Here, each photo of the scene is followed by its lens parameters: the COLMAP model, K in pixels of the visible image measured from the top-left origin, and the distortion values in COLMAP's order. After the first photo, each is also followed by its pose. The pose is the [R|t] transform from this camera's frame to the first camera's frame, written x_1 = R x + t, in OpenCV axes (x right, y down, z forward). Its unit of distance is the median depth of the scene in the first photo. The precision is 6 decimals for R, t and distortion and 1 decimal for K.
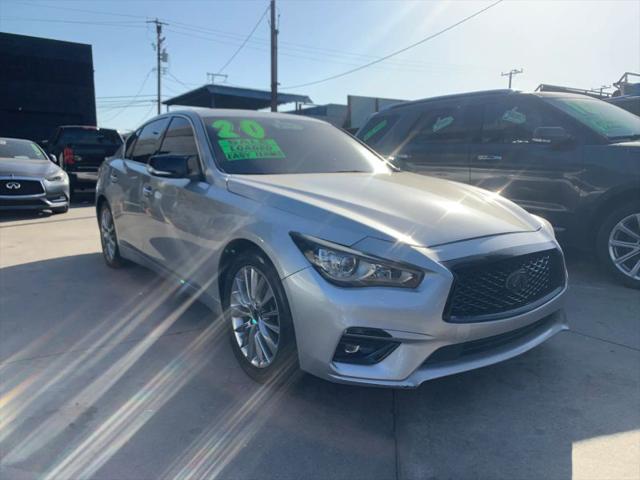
lens RADIAL K [[491.1, 0, 318.8], [0, 491.1, 241.4], [0, 0, 1]] dist [0.026381, -0.016993]
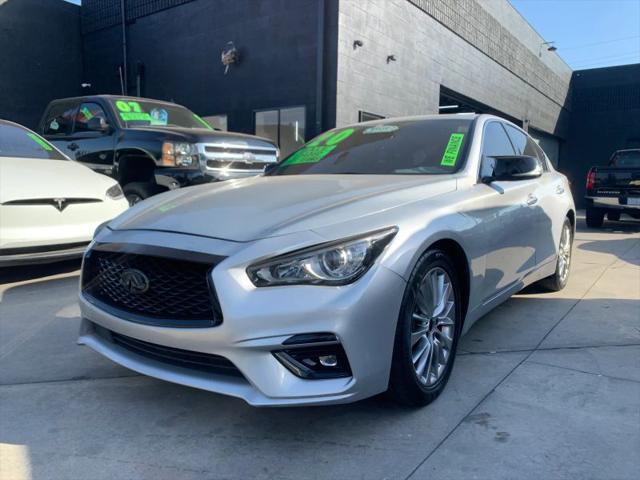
lens RADIAL K [[491.1, 0, 321.7], [0, 491.1, 243.6], [0, 0, 1]] dist [0.026381, -0.016993]
pose [[0.331845, 0.107555, -0.937183, 0.891813], [-0.163464, 0.985006, 0.055163, -0.060460], [0.929063, 0.134890, 0.344450, 0.673691]]
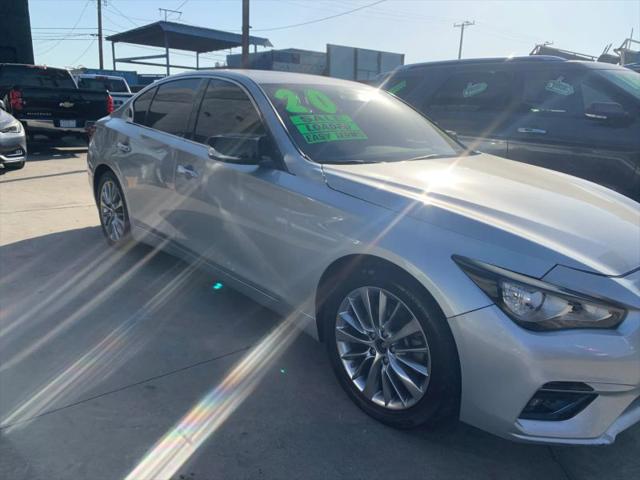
lens RADIAL K [[491.1, 0, 331.5], [0, 491.1, 228.1], [0, 0, 1]] dist [0.026381, -0.016993]
pose [[0.991689, 0.001508, 0.128646, -0.235870], [-0.011701, 0.996844, 0.078516, -0.082002], [-0.128122, -0.079369, 0.988577, 0.156036]]
